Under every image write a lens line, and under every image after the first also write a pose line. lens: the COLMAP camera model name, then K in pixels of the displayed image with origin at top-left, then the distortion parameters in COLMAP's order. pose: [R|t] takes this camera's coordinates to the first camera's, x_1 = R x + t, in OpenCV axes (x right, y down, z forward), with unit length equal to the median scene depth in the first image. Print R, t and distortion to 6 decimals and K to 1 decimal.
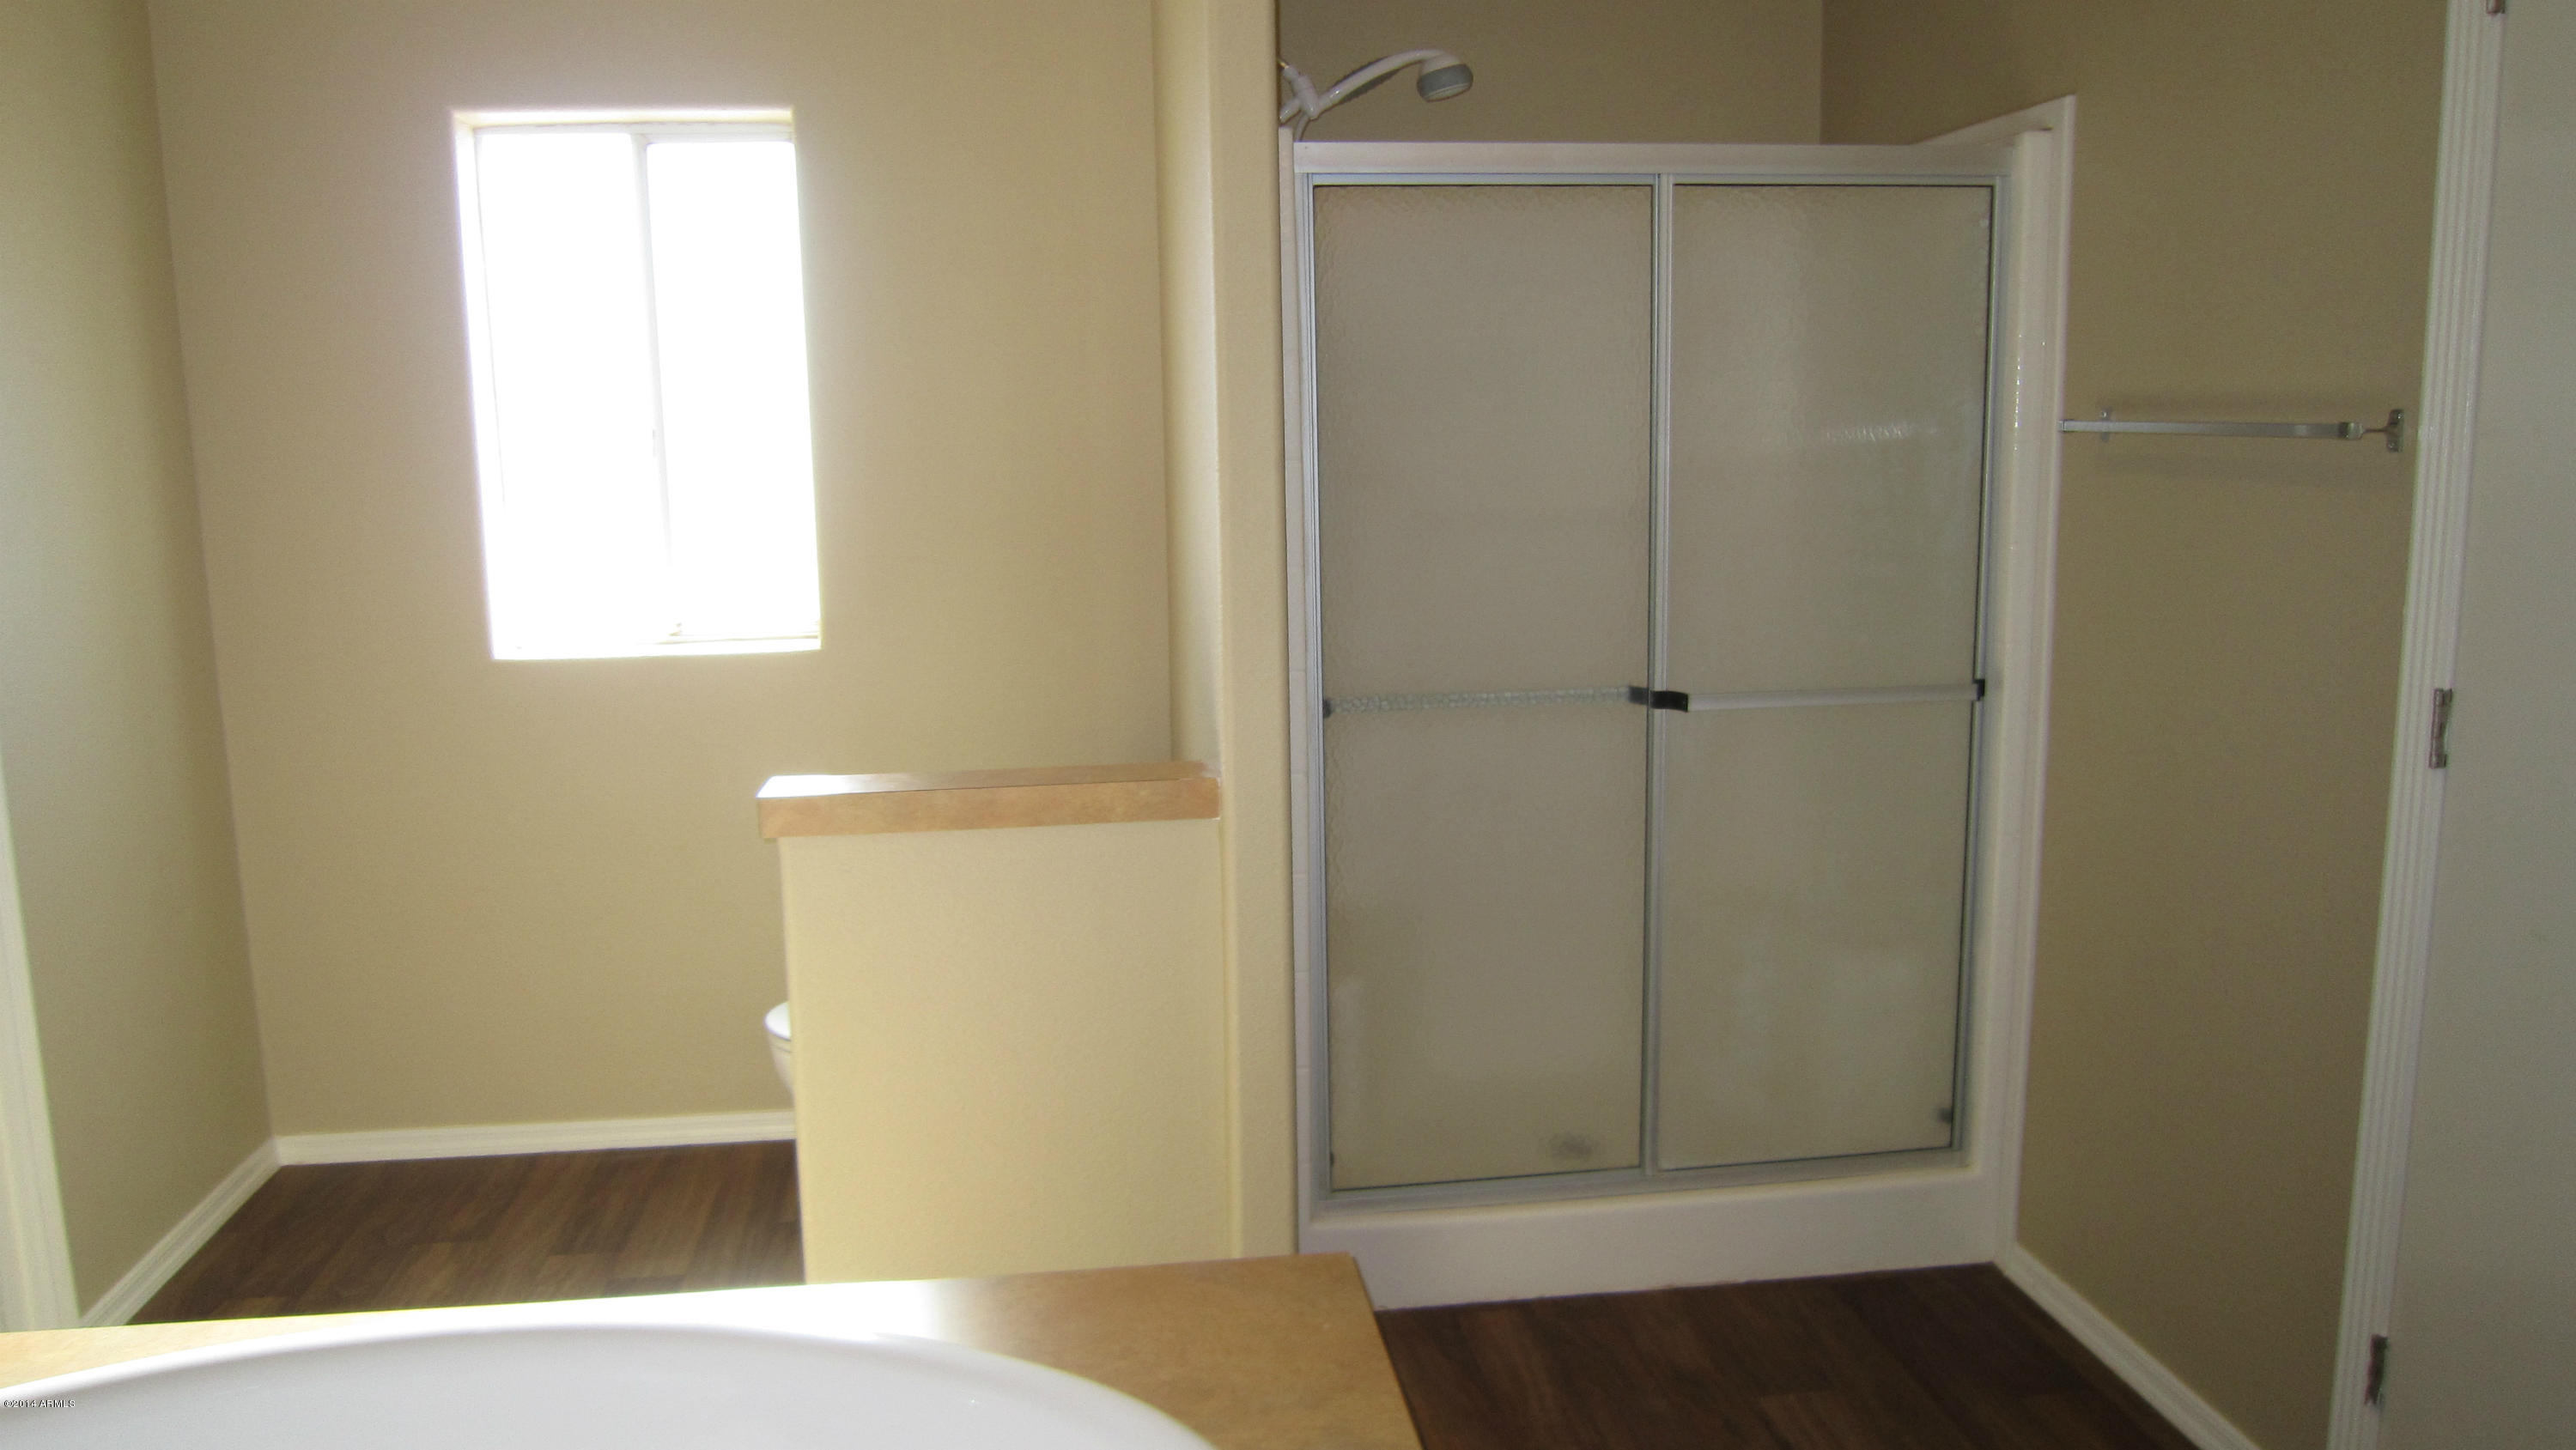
lens RADIAL K [[1842.5, 0, 1290.7], [0, 1842.5, 721.9], [0, 0, 1]] dist [-0.056392, 0.022072]
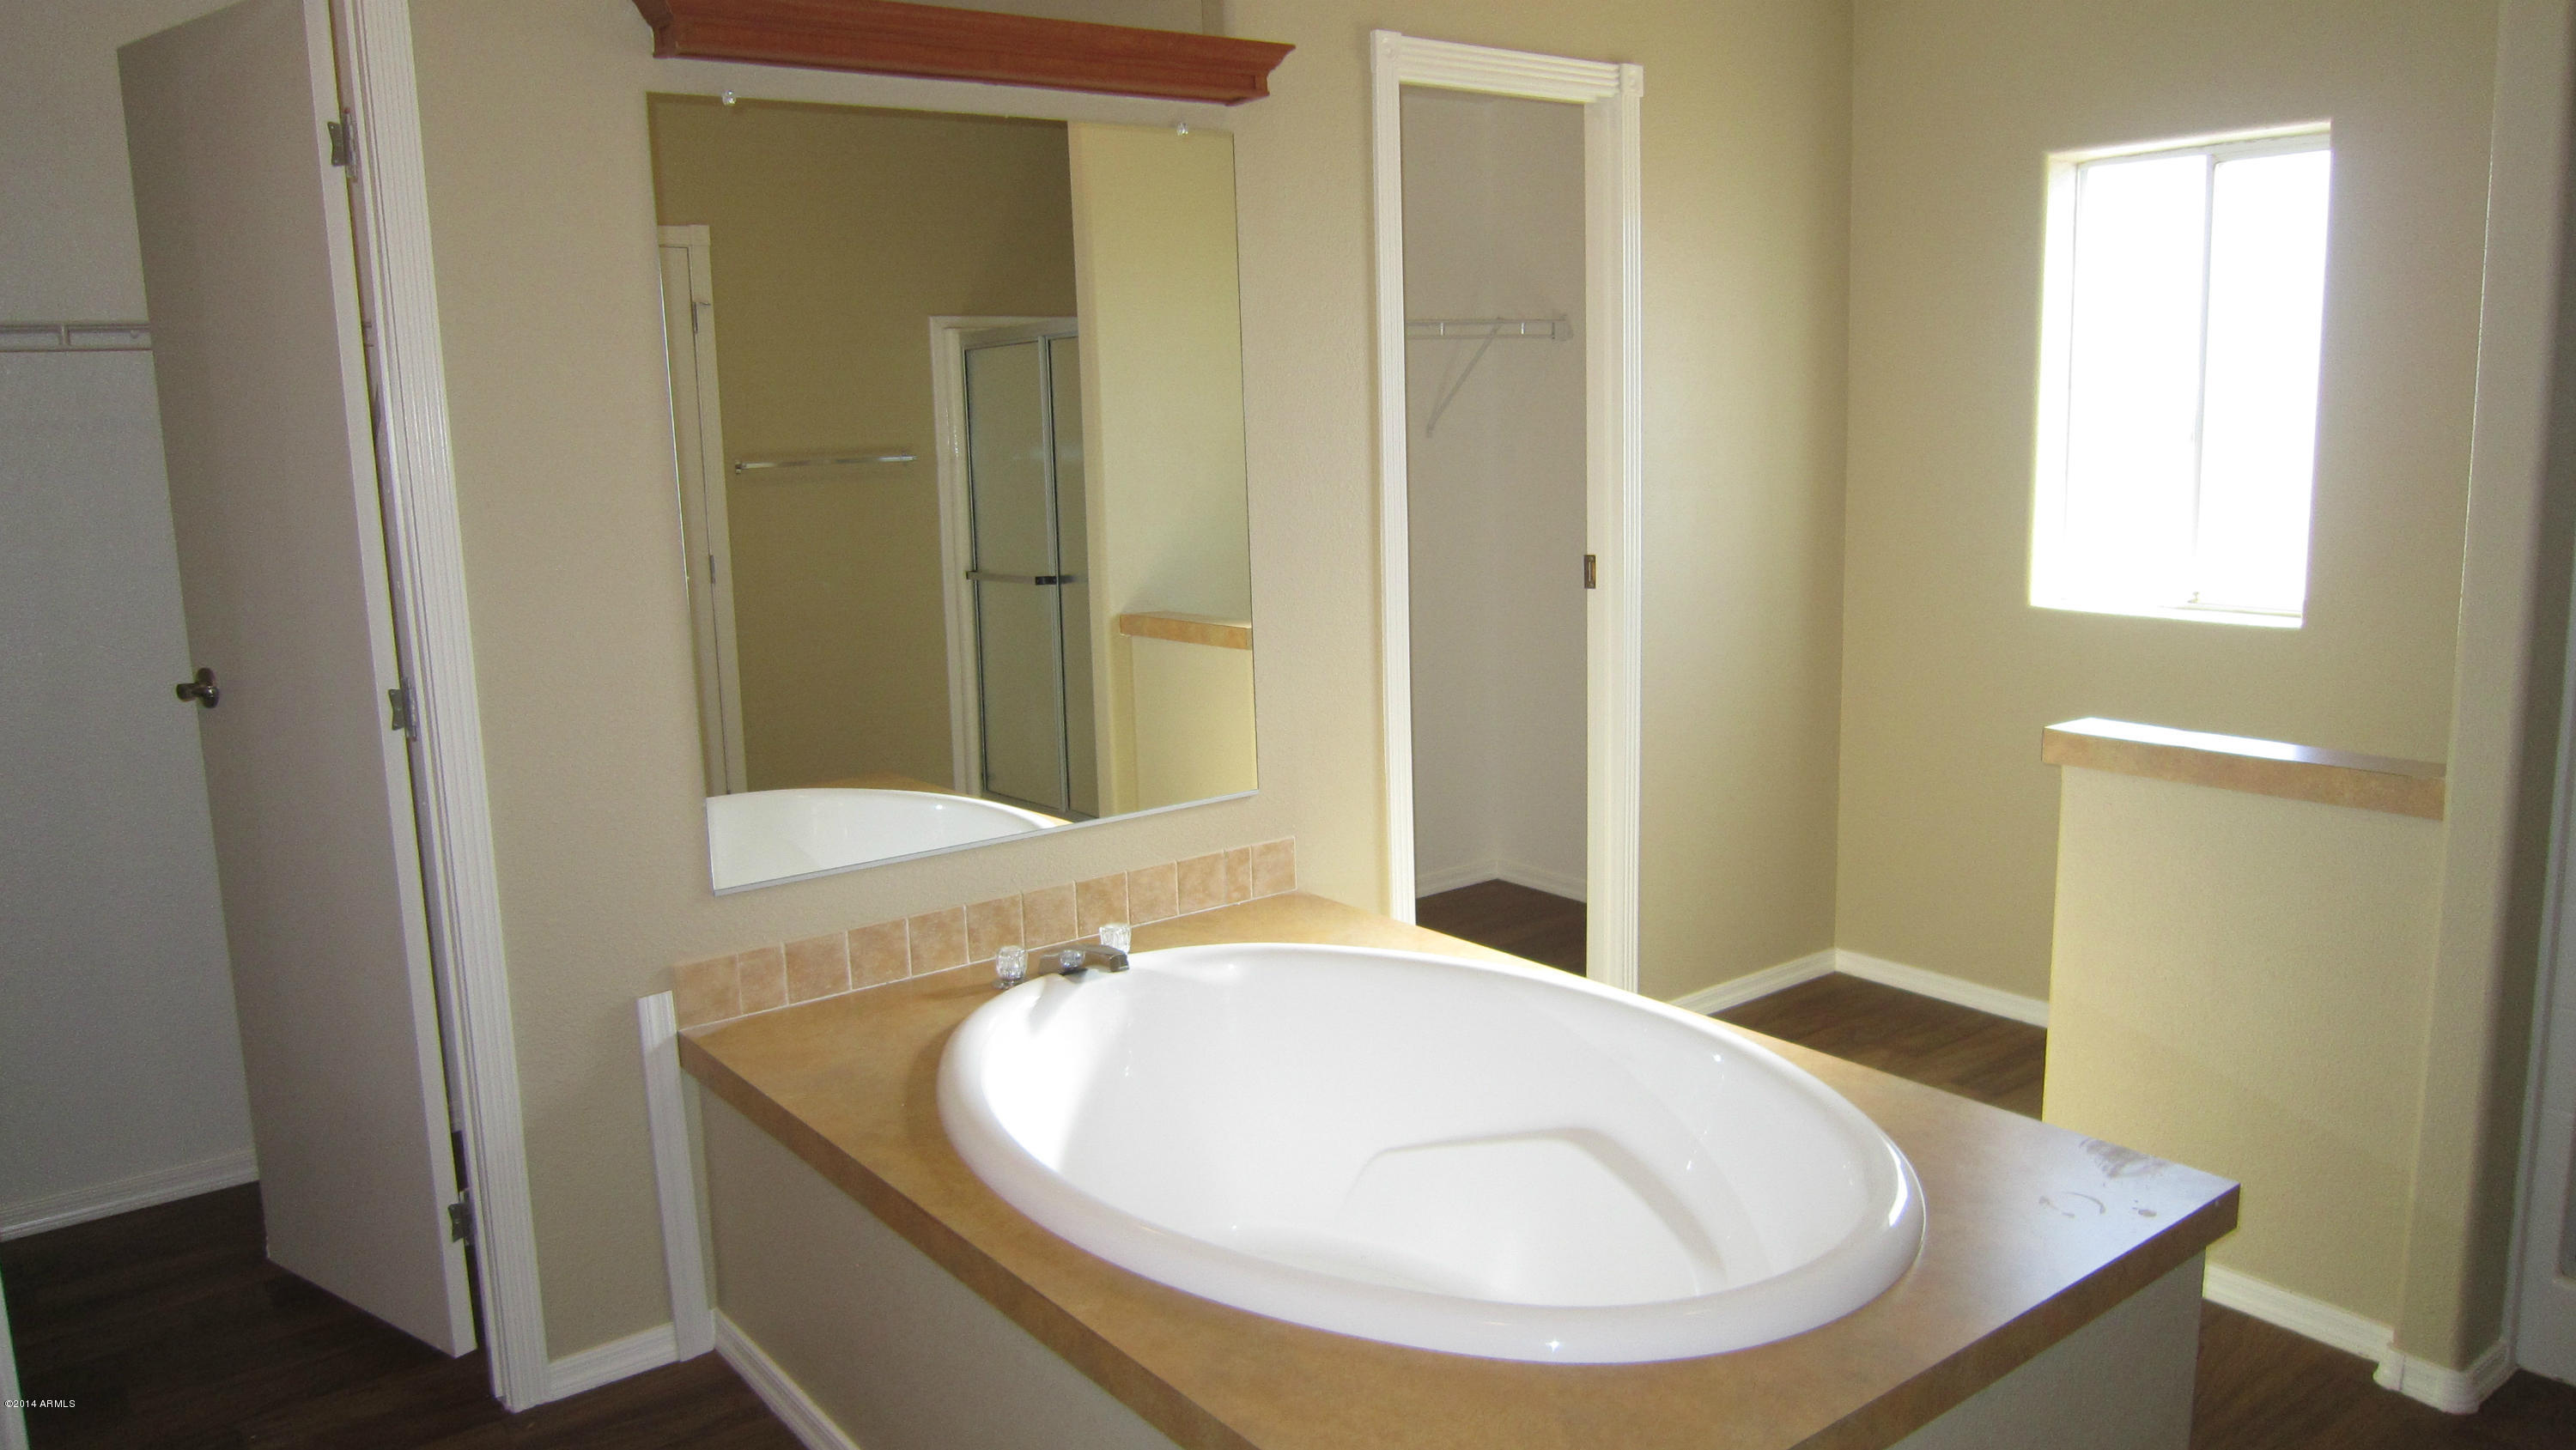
lens RADIAL K [[1842.5, 0, 1289.9], [0, 1842.5, 726.4], [0, 0, 1]] dist [-0.056392, 0.022072]
pose [[0.486392, 0.154983, -0.859885, 0.382419], [-0.137174, 0.985483, 0.100029, -0.008866], [0.862906, 0.069301, 0.500591, -0.025976]]
